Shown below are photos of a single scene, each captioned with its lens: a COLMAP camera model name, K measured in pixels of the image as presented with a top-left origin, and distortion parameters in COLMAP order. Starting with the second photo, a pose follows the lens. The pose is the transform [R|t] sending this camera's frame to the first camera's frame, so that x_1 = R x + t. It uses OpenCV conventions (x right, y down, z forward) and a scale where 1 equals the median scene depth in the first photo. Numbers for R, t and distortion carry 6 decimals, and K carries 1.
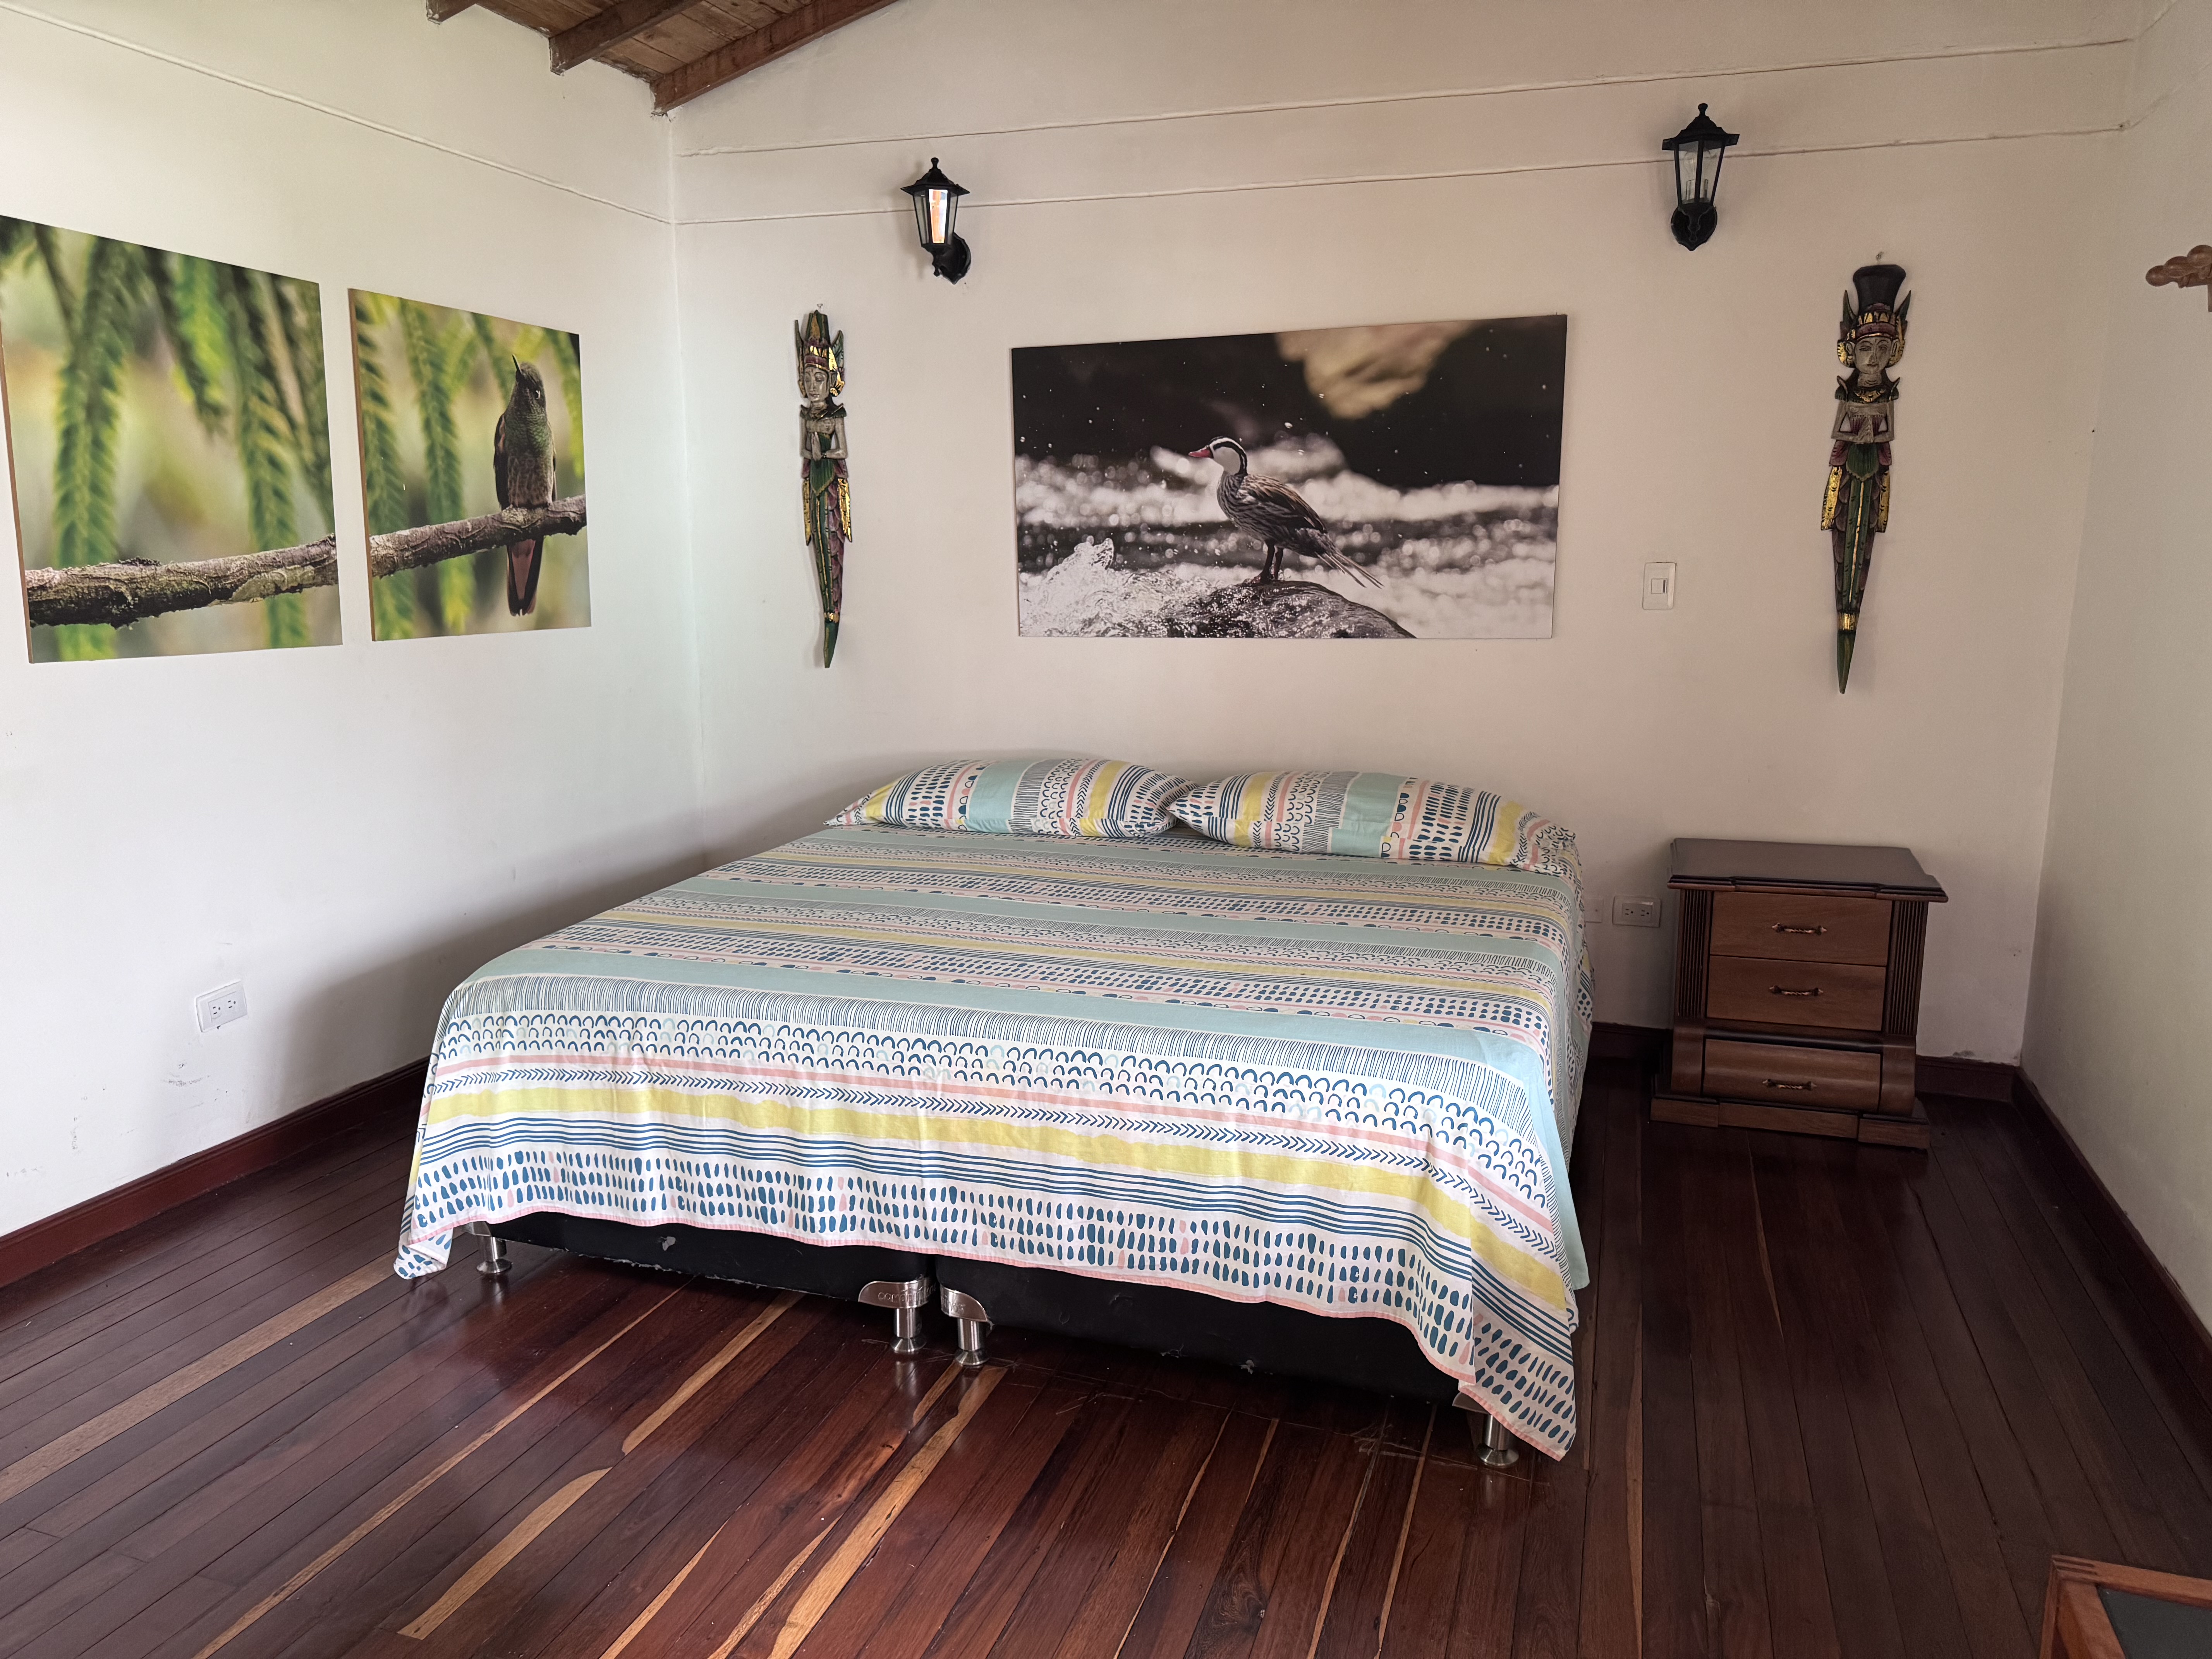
lens RADIAL K [[1564.1, 0, 1106.0], [0, 1564.1, 829.5], [0, 0, 1]] dist [0.123059, -0.188088]
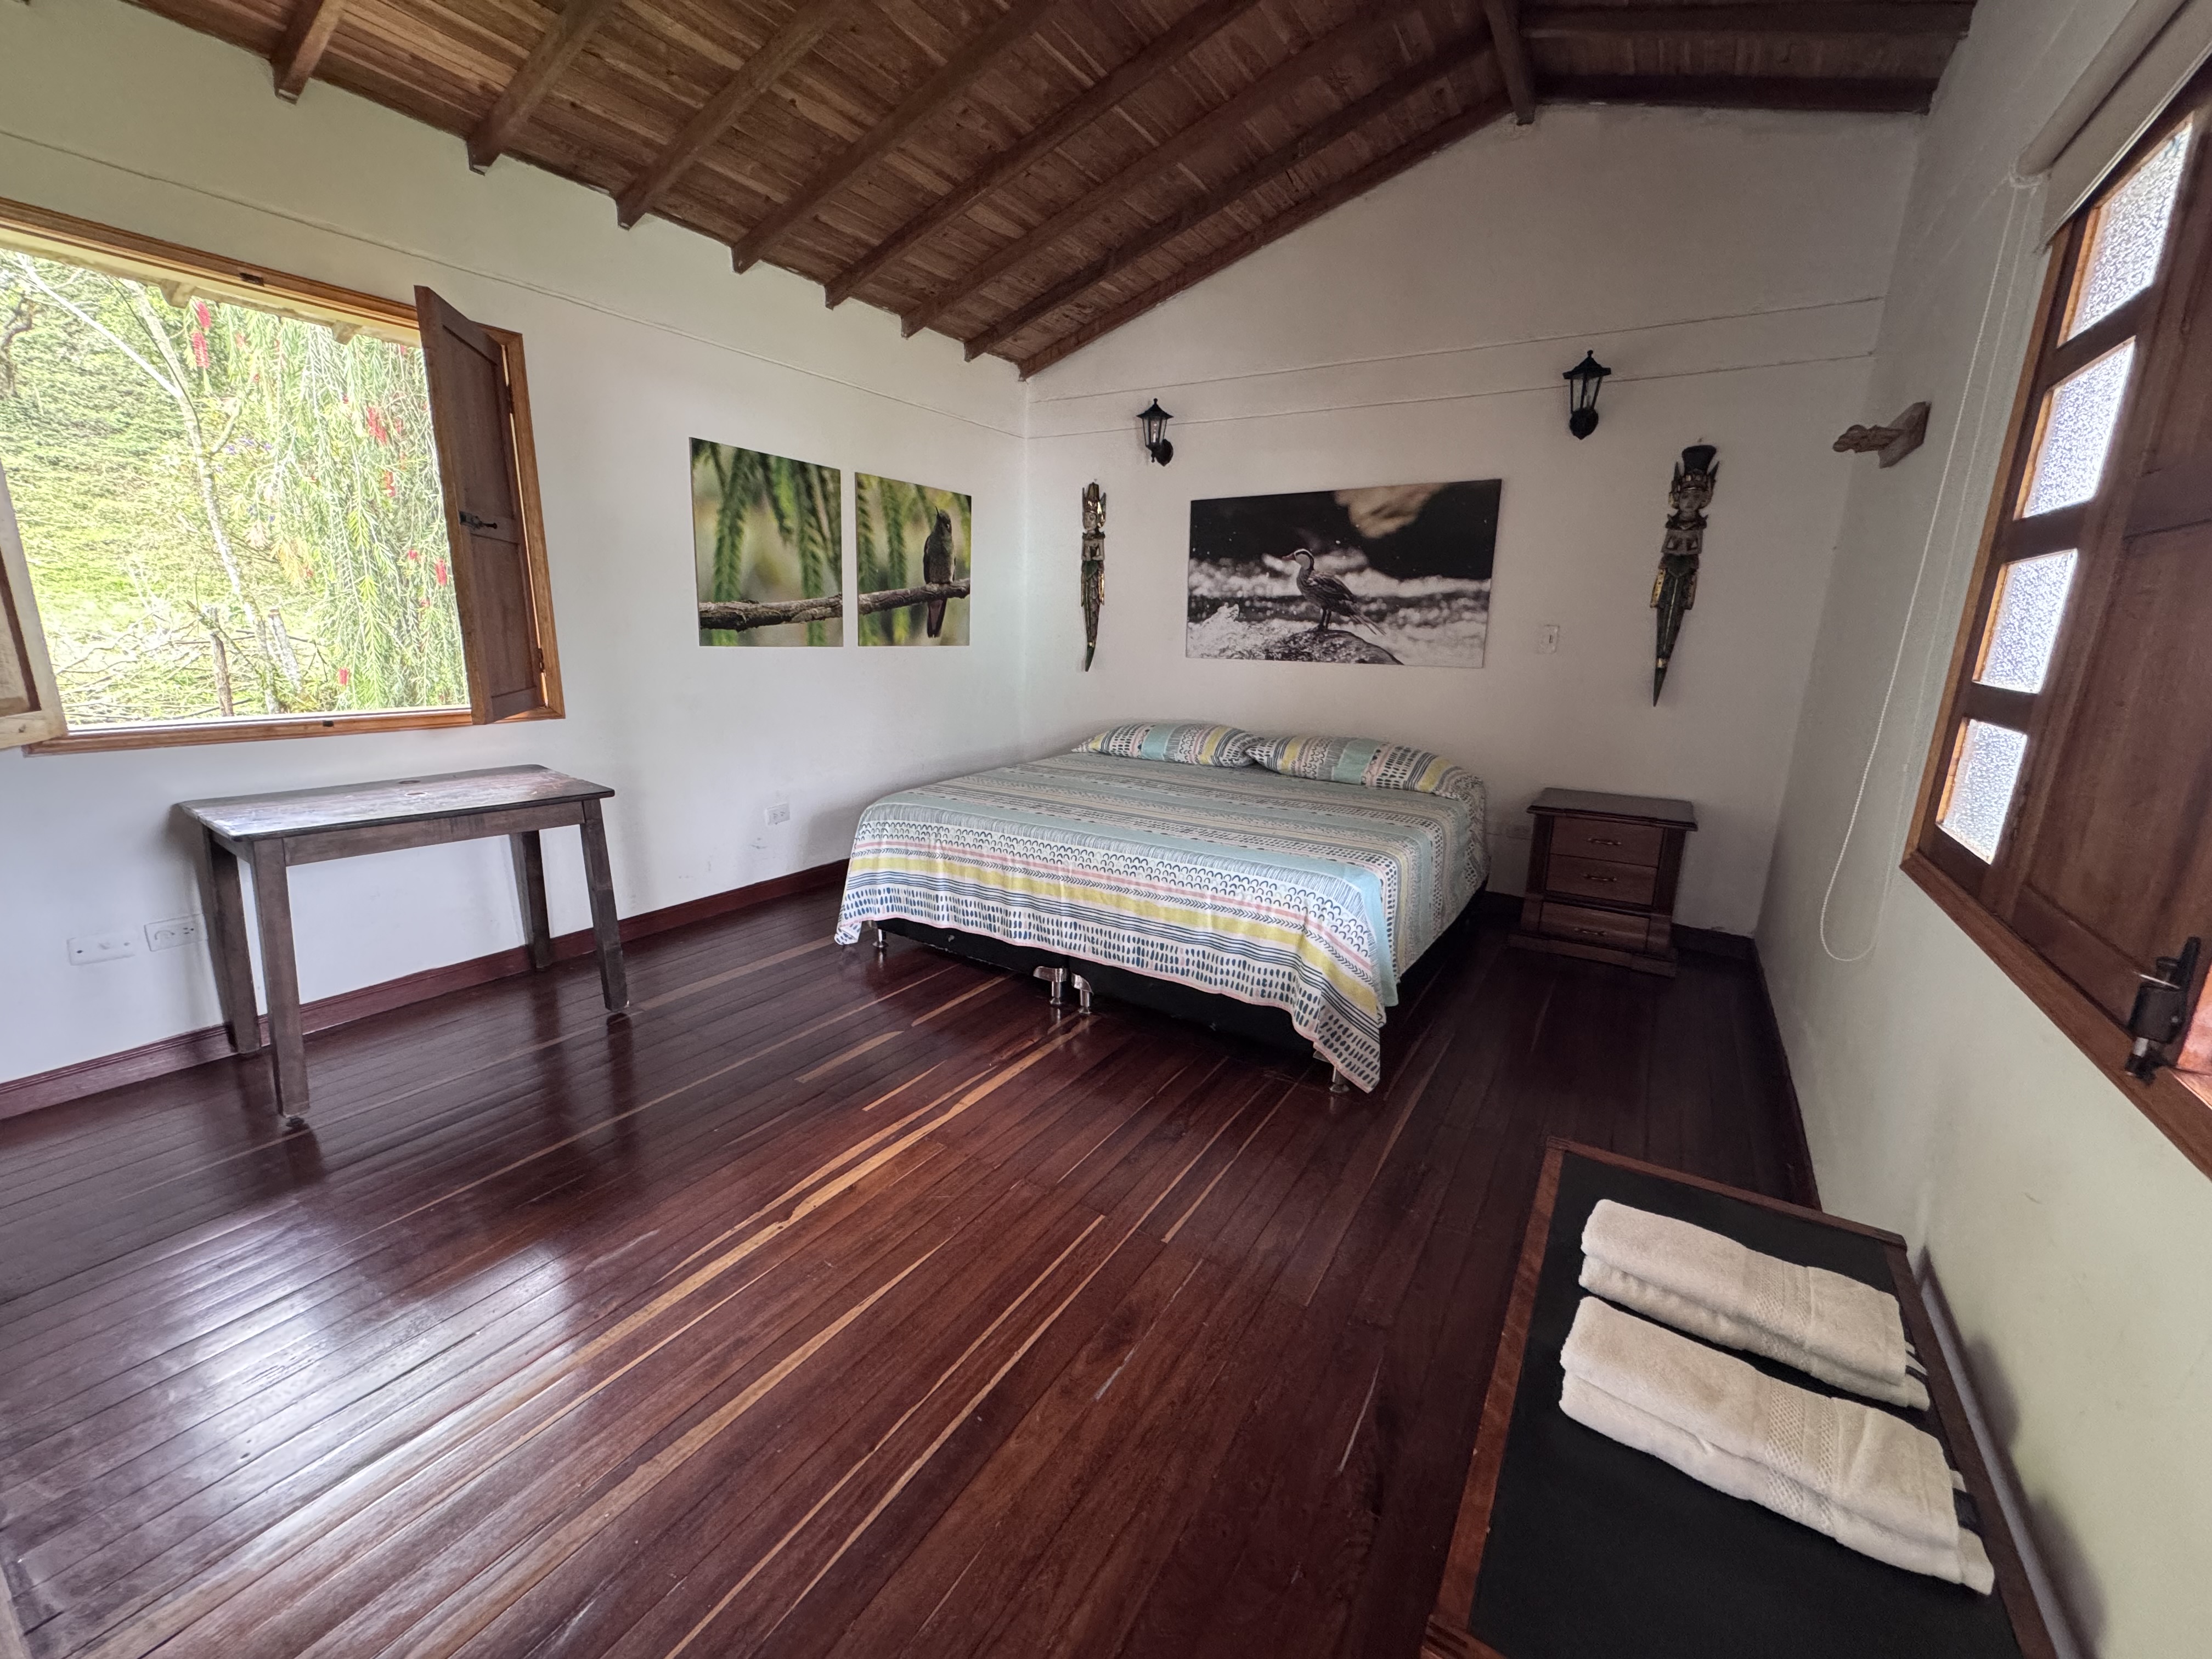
lens RADIAL K [[890.6, 0, 1106.0], [0, 890.6, 829.5], [0, 0, 1]] dist [-0.001269, 0.000155]
pose [[0.969428, 0.078952, -0.232326, 0.135602], [-0.068519, 0.996260, 0.052651, 0.035365], [0.235614, -0.035122, 0.971212, -0.052234]]
